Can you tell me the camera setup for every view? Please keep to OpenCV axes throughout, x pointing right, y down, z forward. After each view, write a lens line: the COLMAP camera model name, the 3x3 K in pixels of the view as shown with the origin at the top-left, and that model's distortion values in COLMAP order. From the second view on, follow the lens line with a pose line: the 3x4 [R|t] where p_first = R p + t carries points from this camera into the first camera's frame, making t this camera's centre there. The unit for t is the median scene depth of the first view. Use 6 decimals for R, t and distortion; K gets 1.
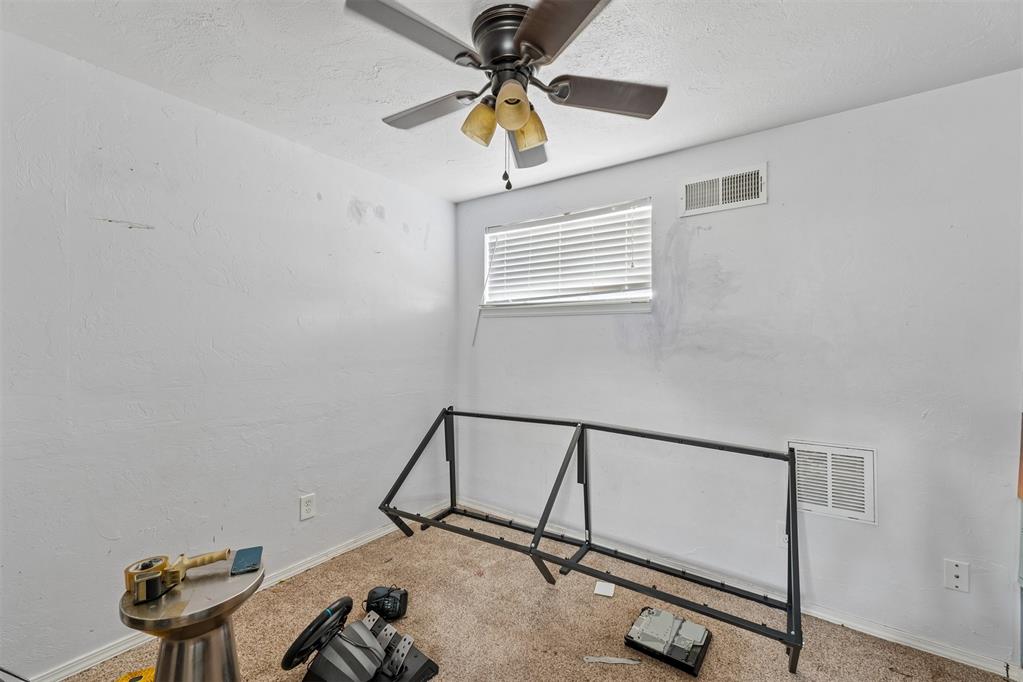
lens RADIAL K [[428.0, 0, 510.8], [0, 428.0, 343.2], [0, 0, 1]] dist [0.004960, -0.000144]
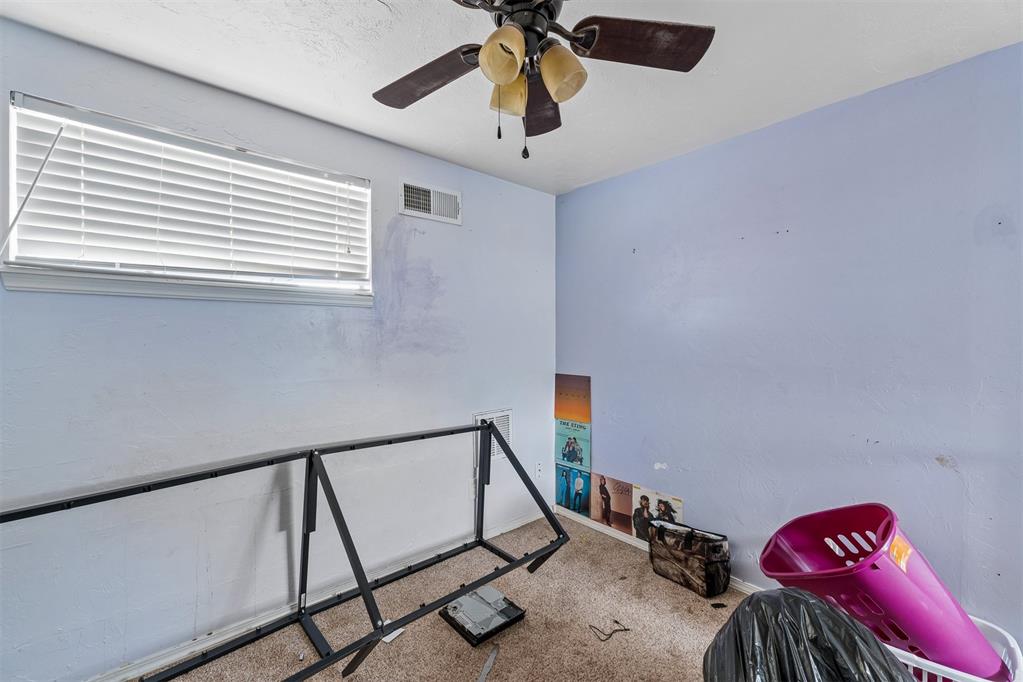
lens RADIAL K [[428.0, 0, 510.8], [0, 428.0, 343.2], [0, 0, 1]] dist [0.004960, -0.000144]
pose [[0.227248, -0.016645, 0.973695, -0.481112], [0.018980, 0.999740, 0.012661, -0.001675], [-0.973652, 0.015603, 0.227505, 0.494204]]
